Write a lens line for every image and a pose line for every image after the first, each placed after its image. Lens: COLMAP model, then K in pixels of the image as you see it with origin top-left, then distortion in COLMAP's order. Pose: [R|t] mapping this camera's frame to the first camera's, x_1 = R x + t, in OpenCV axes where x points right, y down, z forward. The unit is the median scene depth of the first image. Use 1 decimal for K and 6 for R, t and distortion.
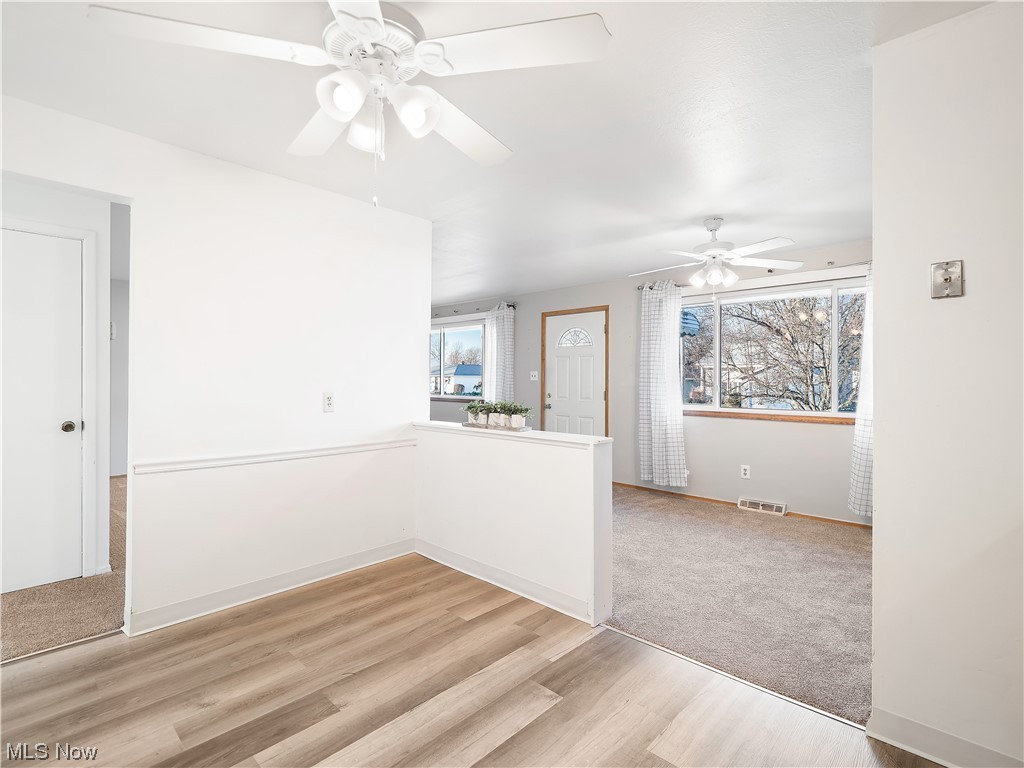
lens RADIAL K [[496.2, 0, 514.2], [0, 496.2, 378.1], [0, 0, 1]] dist [0.000236, -0.001928]
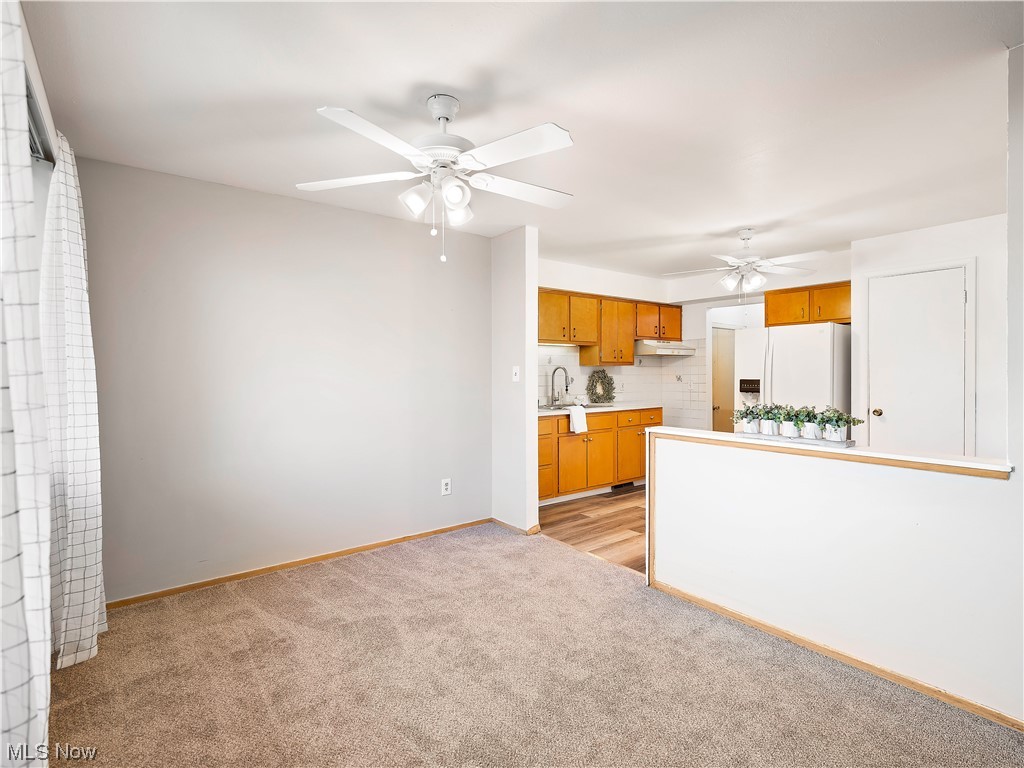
lens RADIAL K [[499.2, 0, 514.5], [0, 499.2, 377.4], [0, 0, 1]] dist [0.024078, -0.023640]
pose [[-0.988642, -0.001275, 0.150282, 0.269770], [-0.000093, 0.999969, 0.007869, -0.003168], [-0.150288, 0.007765, -0.988612, 1.819565]]
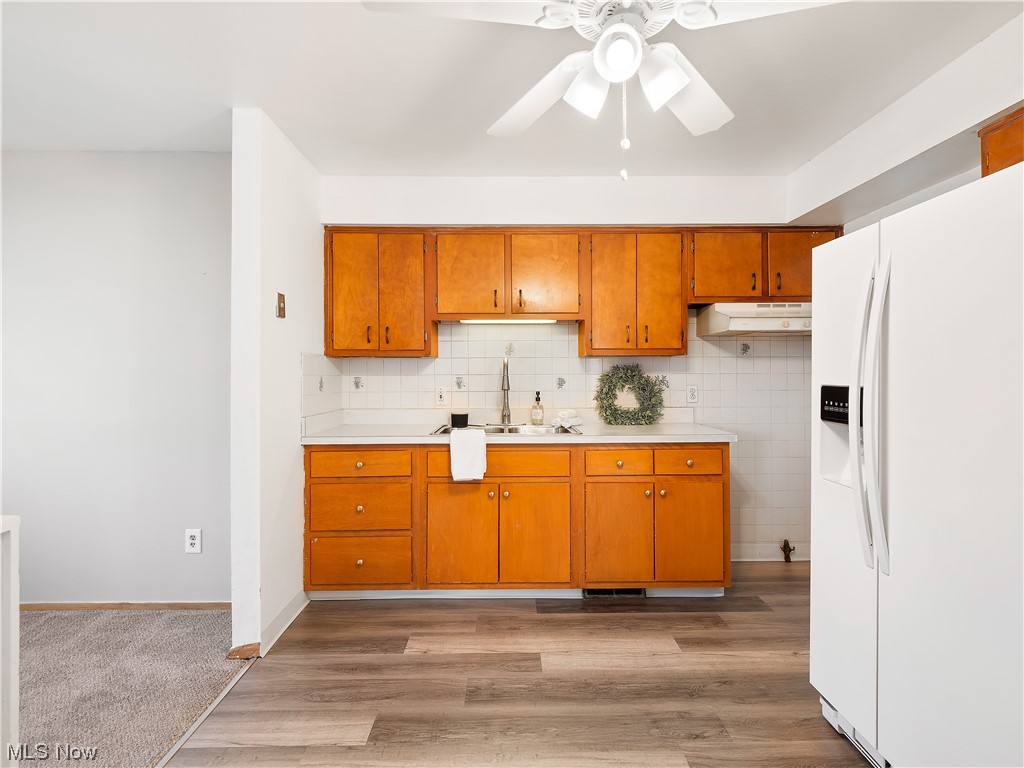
lens RADIAL K [[505.8, 0, 512.1], [0, 505.8, 369.1], [0, 0, 1]] dist [0.000442, -0.001040]
pose [[-0.695923, 0.004920, 0.718100, -0.358076], [-0.000736, 0.999971, -0.007565, 0.001194], [-0.718116, -0.005793, -0.695899, 0.798343]]
